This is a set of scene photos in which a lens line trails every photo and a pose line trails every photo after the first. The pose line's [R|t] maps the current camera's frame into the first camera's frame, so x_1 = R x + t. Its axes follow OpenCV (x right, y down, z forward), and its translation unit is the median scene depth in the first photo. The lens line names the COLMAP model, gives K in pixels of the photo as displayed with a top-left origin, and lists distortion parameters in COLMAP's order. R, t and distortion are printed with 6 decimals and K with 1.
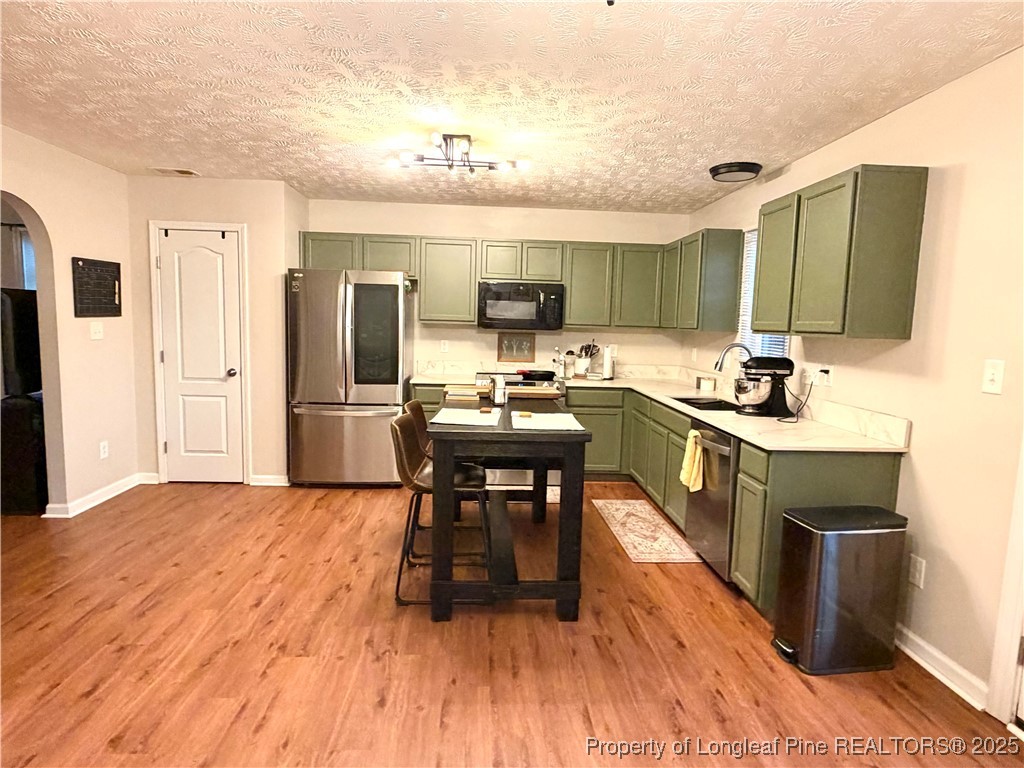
lens RADIAL K [[592.6, 0, 514.7], [0, 592.6, 385.2], [0, 0, 1]] dist [-0.003081, 0.001182]
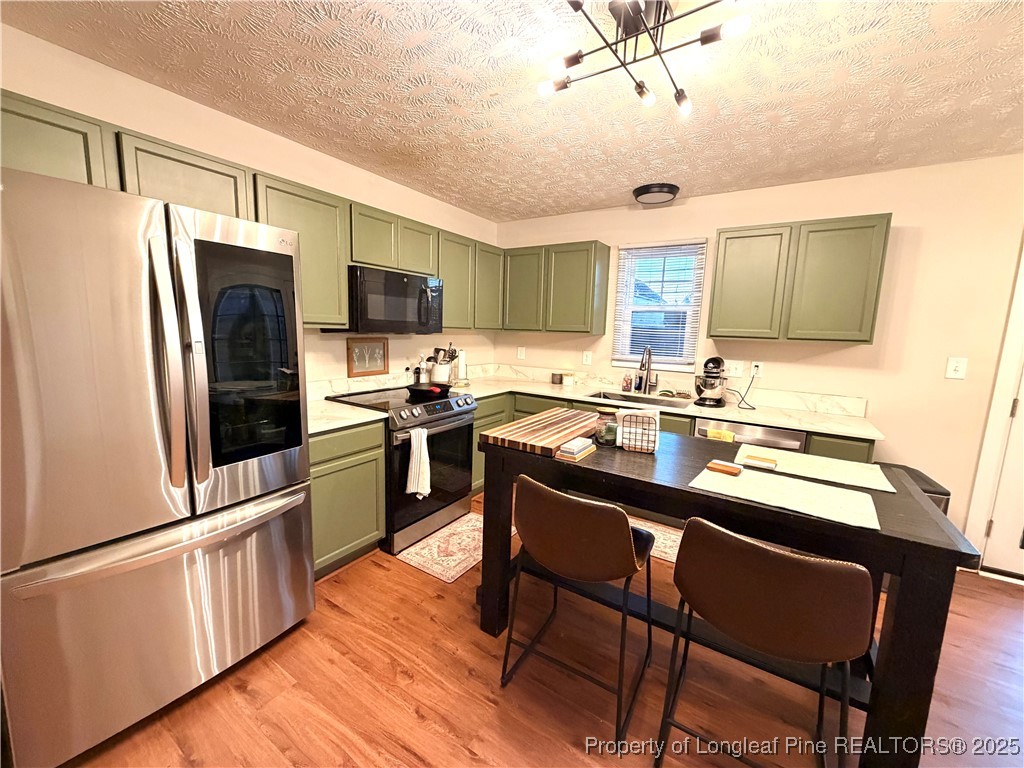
lens RADIAL K [[408.1, 0, 504.9], [0, 408.1, 384.3], [0, 0, 1]] dist [-0.001553, -0.000419]
pose [[0.588269, -0.120742, 0.799601, -0.341292], [0.071629, 0.992684, 0.097200, -0.071244], [-0.805487, 0.000095, 0.592613, 0.574462]]
